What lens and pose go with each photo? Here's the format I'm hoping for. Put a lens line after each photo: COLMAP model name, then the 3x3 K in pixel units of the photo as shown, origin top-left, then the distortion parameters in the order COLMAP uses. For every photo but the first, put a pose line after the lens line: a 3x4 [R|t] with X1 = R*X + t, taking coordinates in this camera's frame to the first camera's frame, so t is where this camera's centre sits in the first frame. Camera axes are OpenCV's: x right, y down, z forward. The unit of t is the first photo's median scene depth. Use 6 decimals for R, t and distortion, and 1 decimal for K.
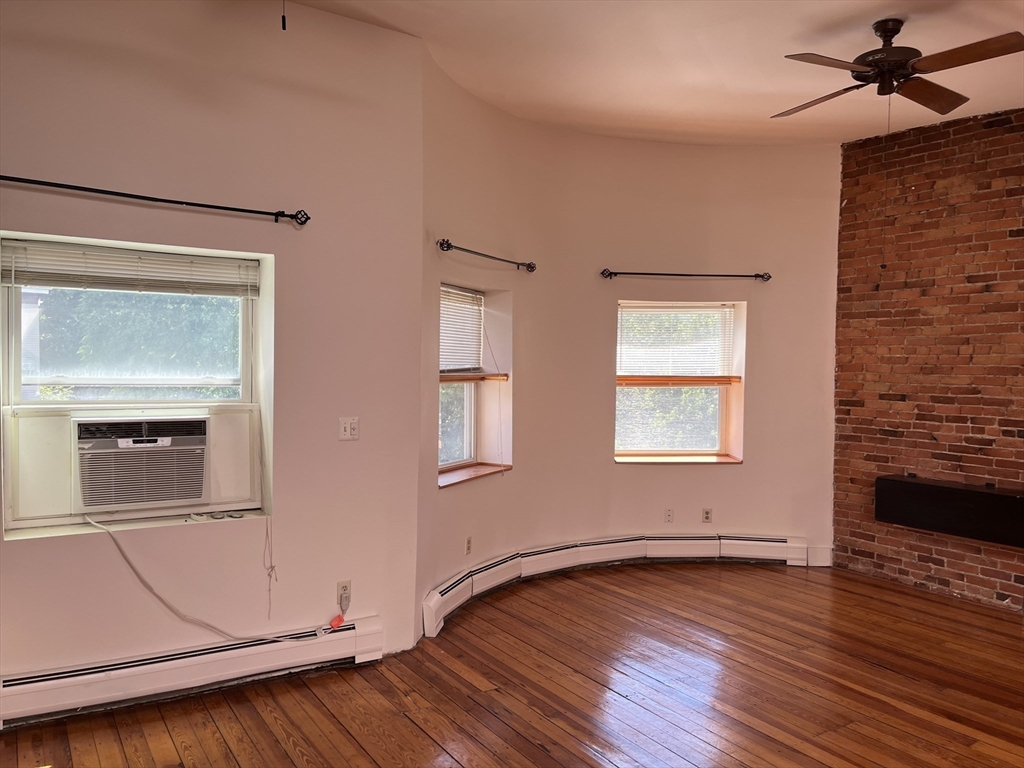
lens RADIAL K [[775.6, 0, 510.3], [0, 775.6, 386.9], [0, 0, 1]] dist [0.072220, -0.095651]
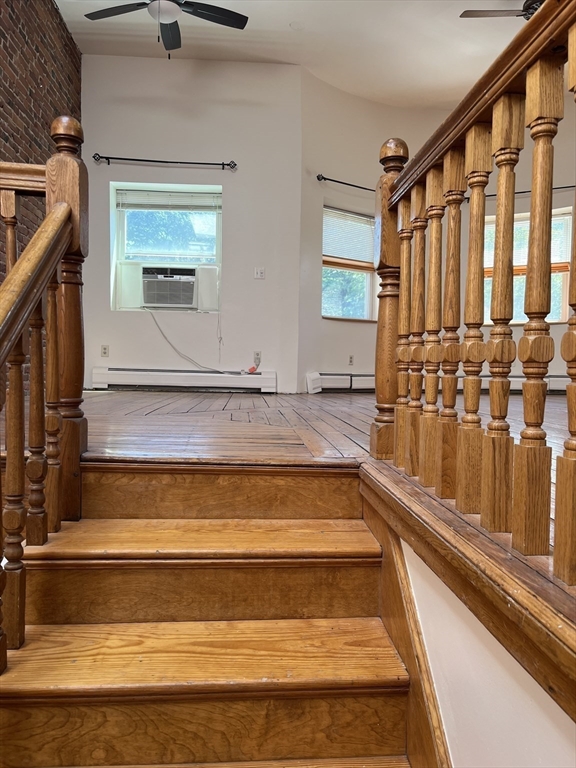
lens RADIAL K [[581.7, 0, 288.8], [0, 581.7, 386.7], [0, 0, 1]] dist [0.072220, -0.095651]
pose [[0.875074, 0.009224, -0.483902, 0.607924], [-0.015086, 0.999852, -0.008221, 0.373097], [0.483754, 0.014494, 0.875084, -0.265897]]
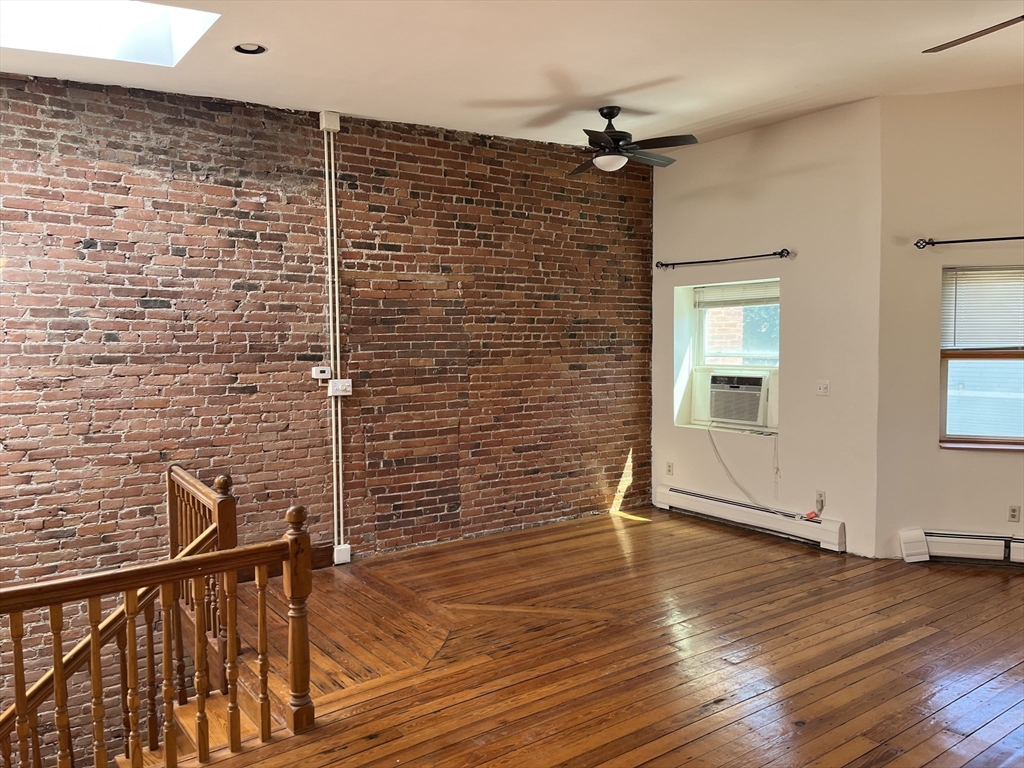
lens RADIAL K [[775.6, 0, 515.7], [0, 775.6, 390.7], [0, 0, 1]] dist [0.072220, -0.095651]
pose [[0.067768, 0.043259, -0.996763, 1.293154], [-0.025526, 0.998808, 0.041613, 0.013444], [0.997375, 0.022623, 0.068791, 0.340415]]
